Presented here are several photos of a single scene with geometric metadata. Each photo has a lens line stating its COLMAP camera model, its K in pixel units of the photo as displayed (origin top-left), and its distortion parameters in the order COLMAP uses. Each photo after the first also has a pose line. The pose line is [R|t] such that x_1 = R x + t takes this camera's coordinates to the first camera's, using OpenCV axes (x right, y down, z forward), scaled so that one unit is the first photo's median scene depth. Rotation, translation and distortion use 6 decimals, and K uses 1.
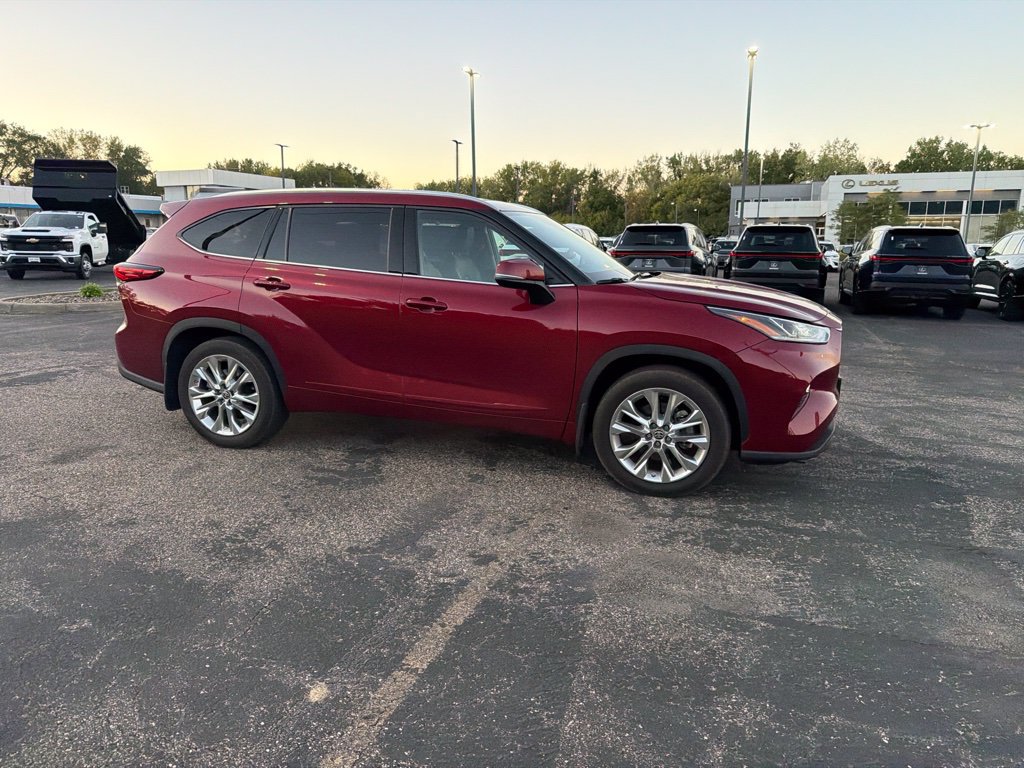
lens RADIAL K [[712.0, 0, 511.4], [0, 712.0, 395.5], [0, 0, 1]] dist [0.051302, -0.069111]
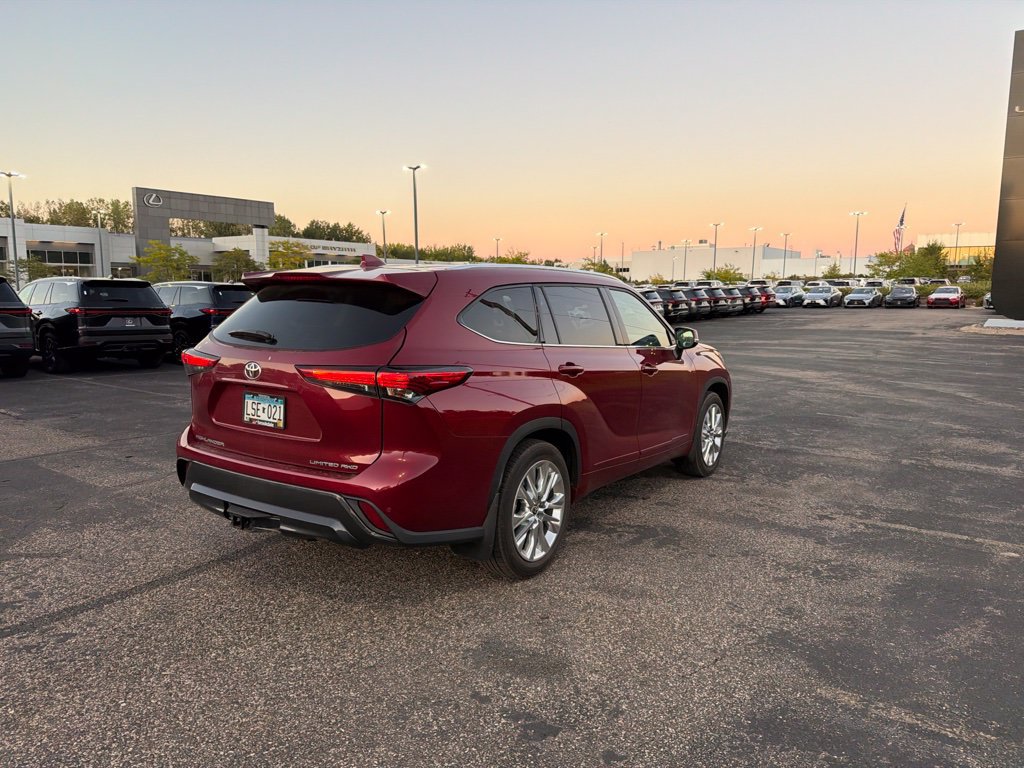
lens RADIAL K [[712.0, 0, 515.6], [0, 712.0, 390.8], [0, 0, 1]] dist [0.051302, -0.069111]
pose [[0.293141, -0.129244, 0.947293, -1.152392], [0.191777, 0.978632, 0.074174, -0.196705], [-0.936637, 0.159926, 0.311663, 0.745973]]
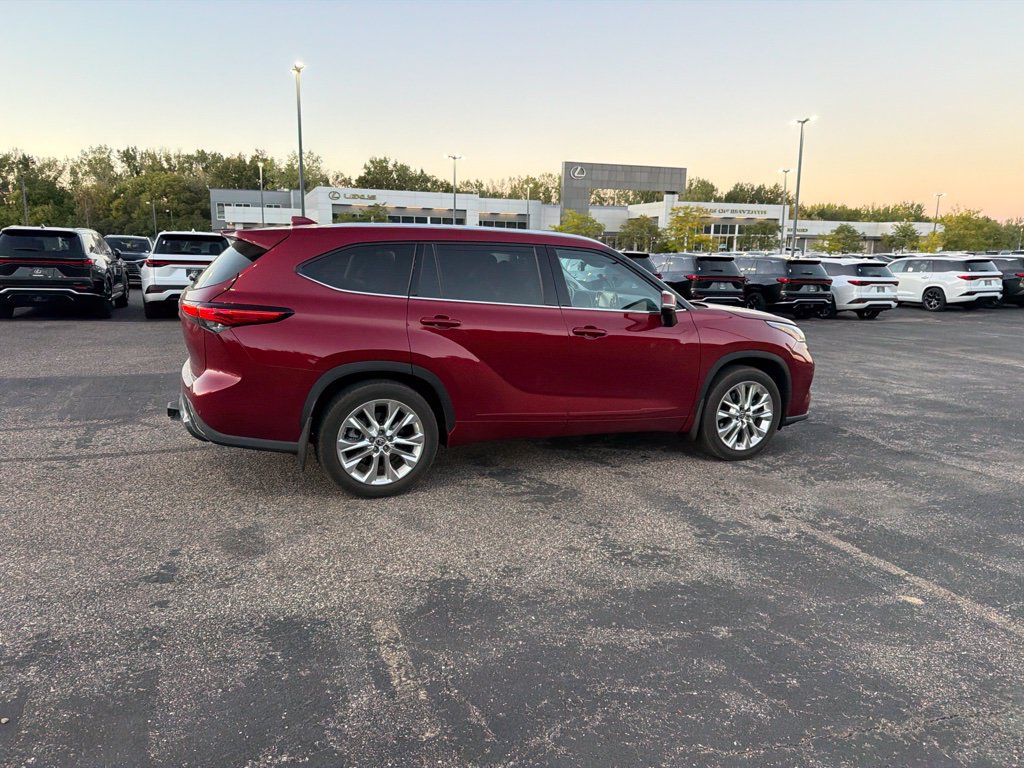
lens RADIAL K [[712.0, 0, 515.1], [0, 712.0, 391.9], [0, 0, 1]] dist [0.051302, -0.069111]
pose [[0.761582, -0.112242, 0.638274, -0.847653], [0.118442, 0.992406, 0.033193, -0.074568], [-0.637153, 0.050319, 0.769093, 0.171929]]
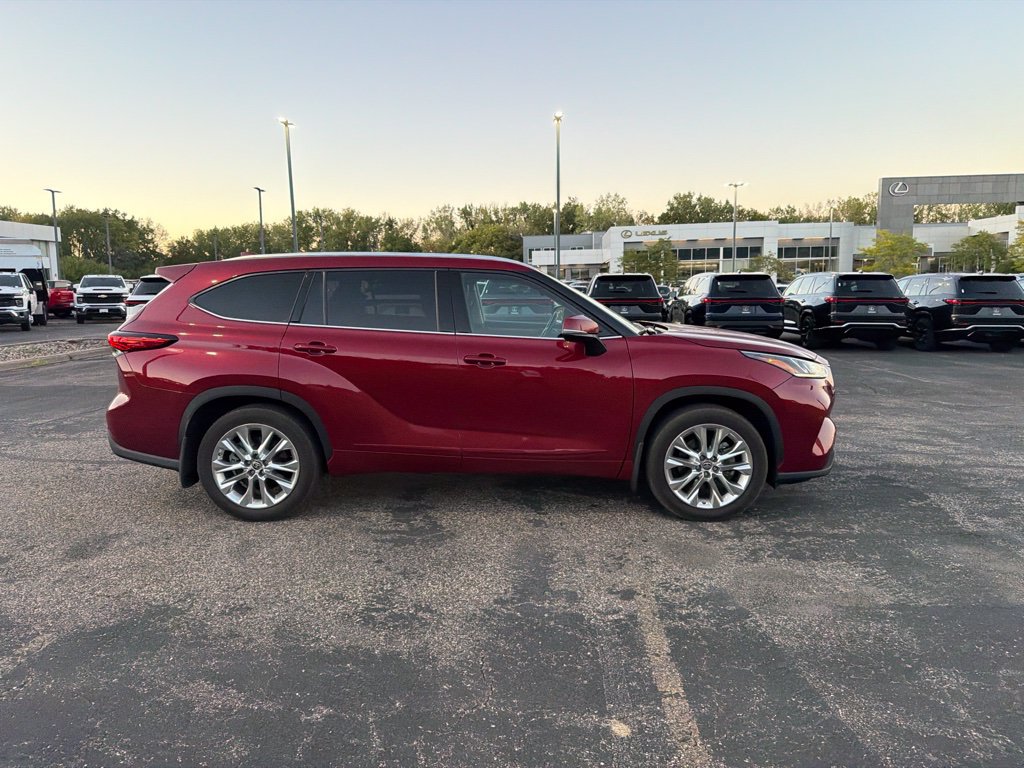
lens RADIAL K [[712.0, 0, 514.2], [0, 712.0, 388.2], [0, 0, 1]] dist [0.051302, -0.069111]
pose [[0.960108, -0.057920, 0.273565, -0.324221], [0.077466, 0.995115, -0.061189, -0.017864], [-0.268685, 0.079941, 0.959905, -0.011833]]
